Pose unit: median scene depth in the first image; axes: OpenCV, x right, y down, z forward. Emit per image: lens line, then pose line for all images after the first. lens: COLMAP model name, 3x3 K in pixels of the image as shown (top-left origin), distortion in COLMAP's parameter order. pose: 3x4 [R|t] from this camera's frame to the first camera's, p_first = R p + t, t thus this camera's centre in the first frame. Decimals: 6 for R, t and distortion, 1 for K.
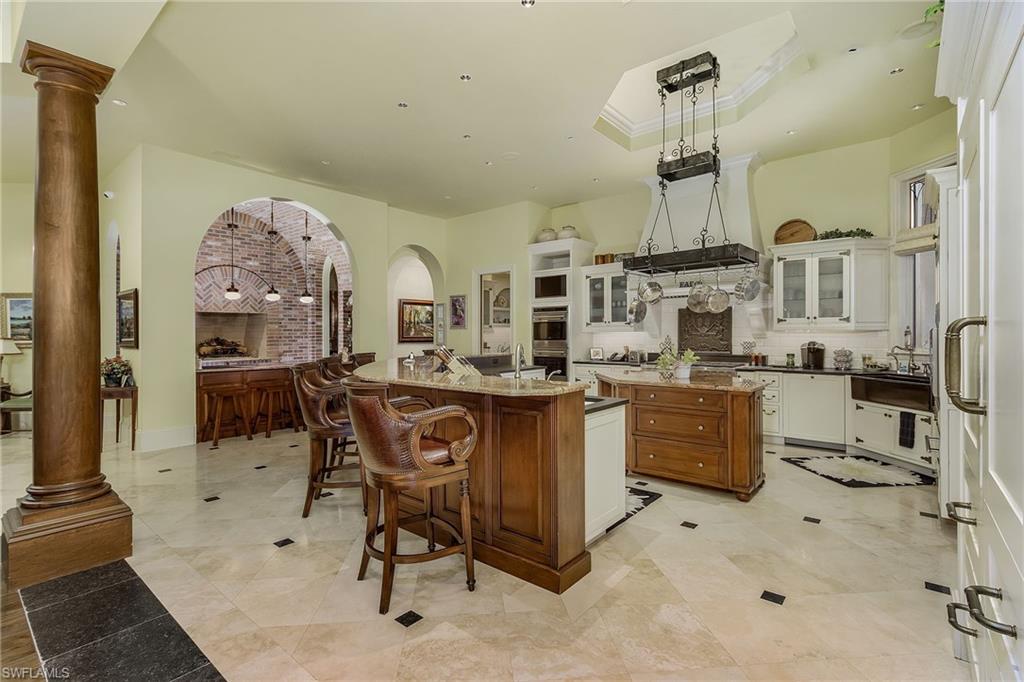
lens RADIAL K [[471.4, 0, 513.6], [0, 471.4, 335.0], [0, 0, 1]] dist [0.002867, 0.000483]
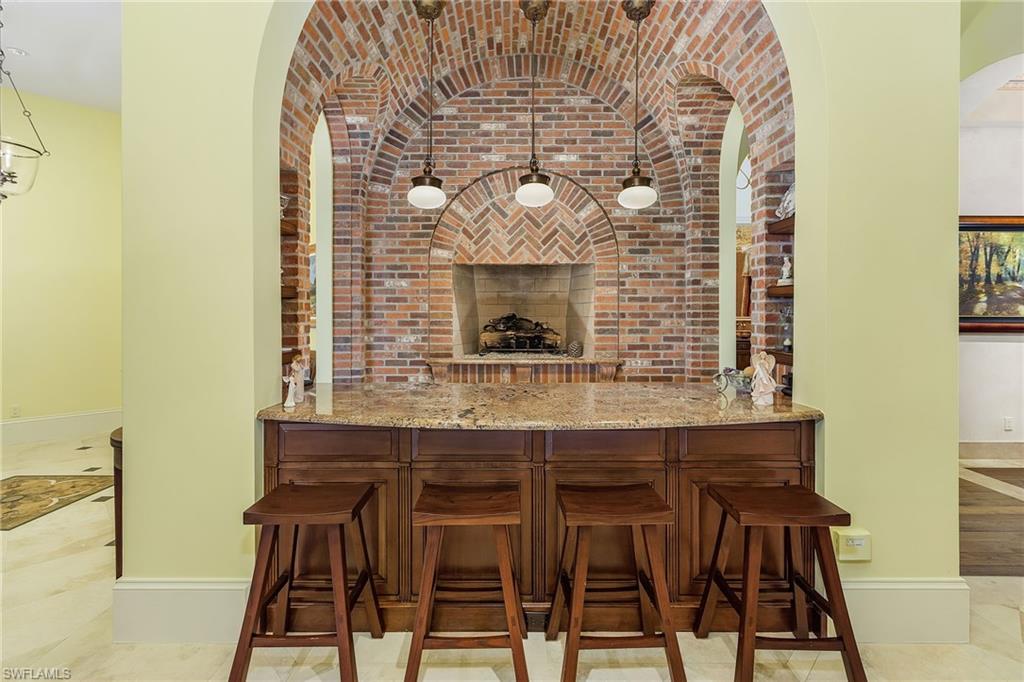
lens RADIAL K [[471.4, 0, 515.4], [0, 471.4, 316.3], [0, 0, 1]] dist [0.002867, 0.000483]
pose [[0.637492, 0.005896, -0.770434, -0.216206], [-0.005203, 0.999981, 0.003348, 0.005083], [0.770439, 0.001874, 0.637511, 0.648238]]
